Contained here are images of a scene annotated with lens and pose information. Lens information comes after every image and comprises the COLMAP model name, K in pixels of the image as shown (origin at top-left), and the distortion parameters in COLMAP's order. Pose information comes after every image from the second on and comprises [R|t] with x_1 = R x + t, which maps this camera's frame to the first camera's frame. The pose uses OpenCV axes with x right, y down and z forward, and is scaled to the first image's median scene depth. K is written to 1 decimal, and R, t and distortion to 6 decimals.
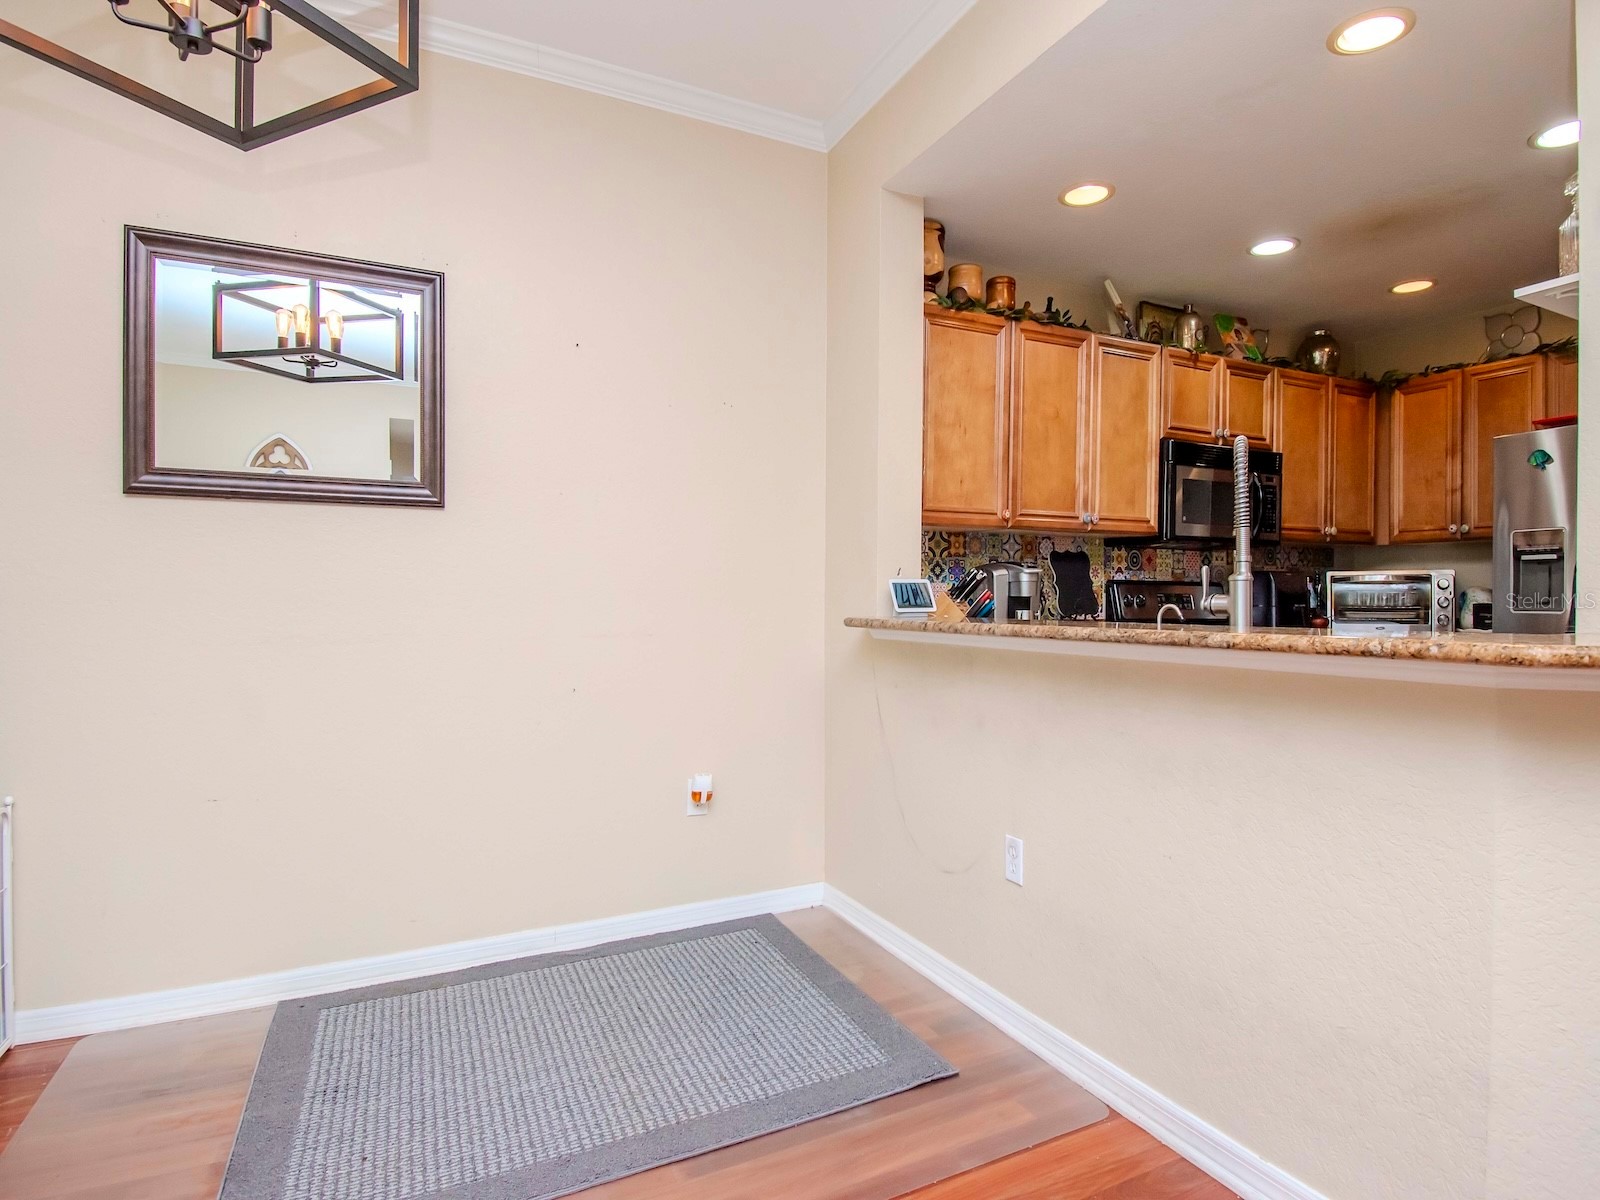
lens RADIAL K [[828.5, 0, 800.0], [0, 828.5, 600.0], [0, 0, 1]] dist [0.000649, -0.021310]
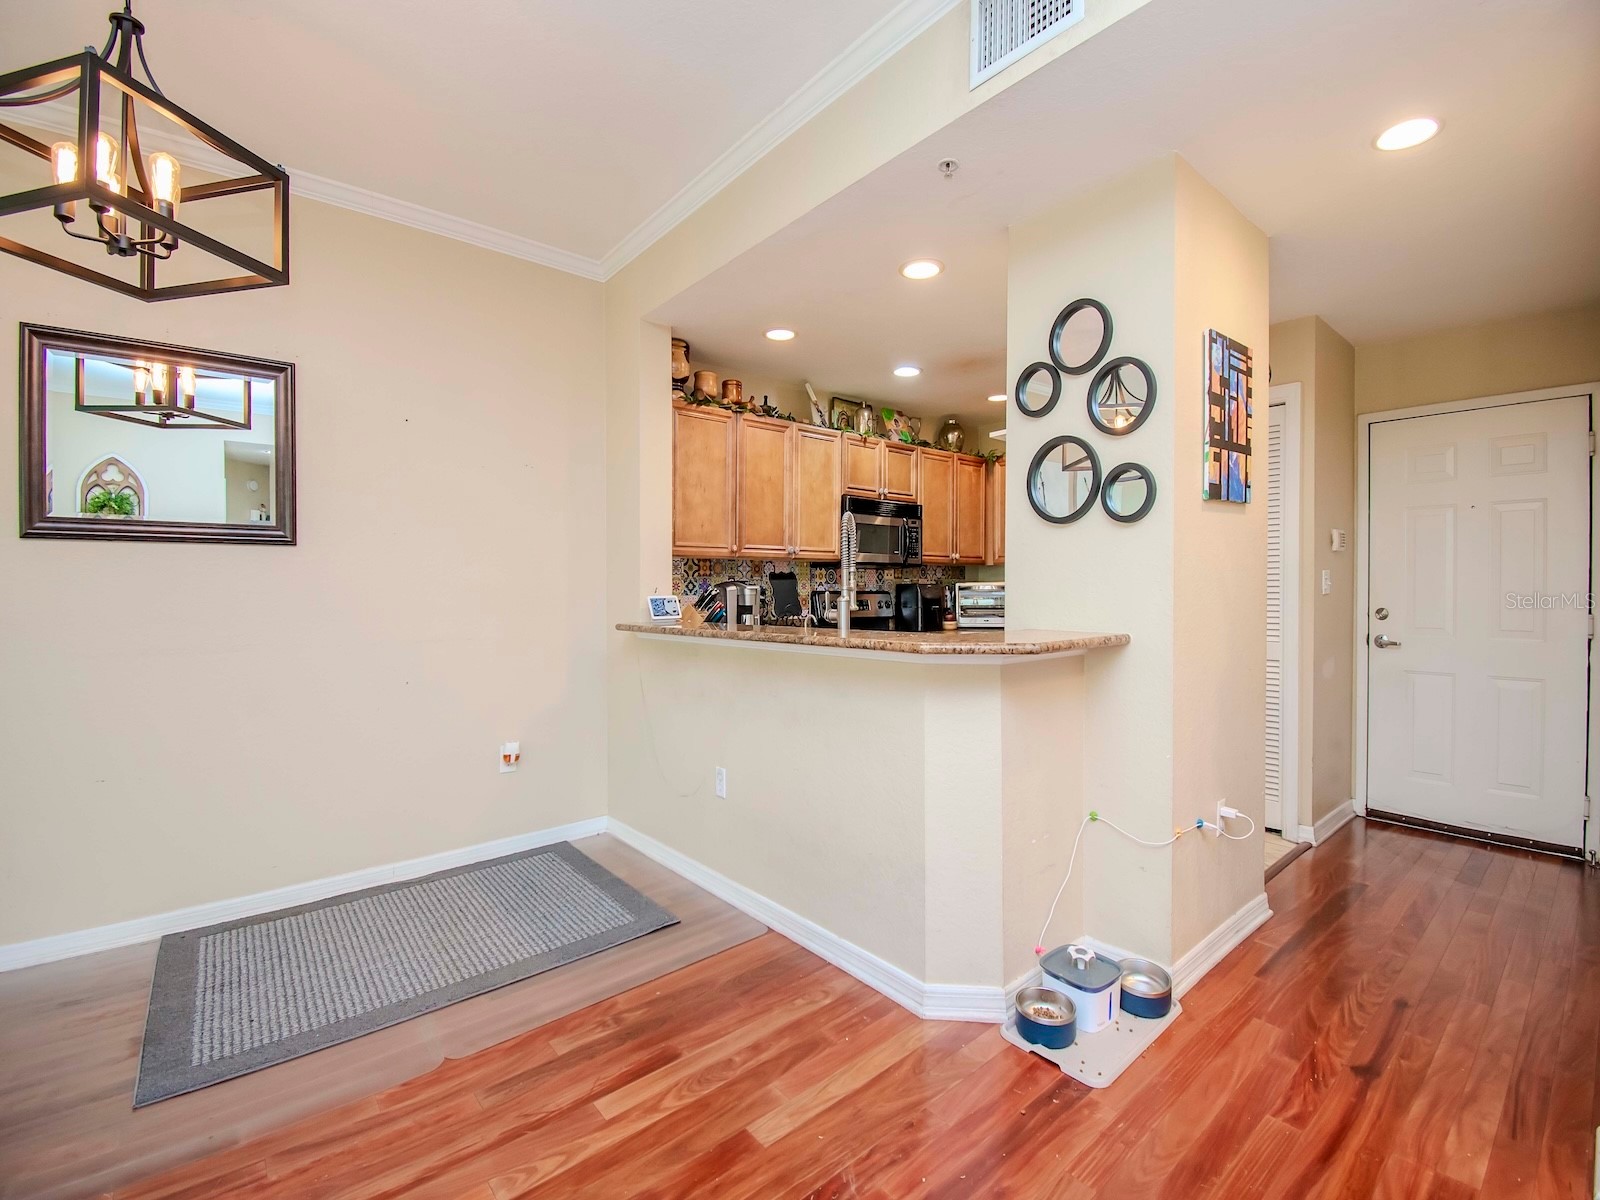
lens RADIAL K [[697.0, 0, 778.5], [0, 697.0, 591.3], [0, 0, 1]] dist [0.002814, -0.022350]
pose [[0.975263, -0.011955, 0.220722, 0.058263], [0.013236, 0.999903, -0.004326, -0.023239], [-0.220649, 0.007140, 0.975327, -0.201873]]
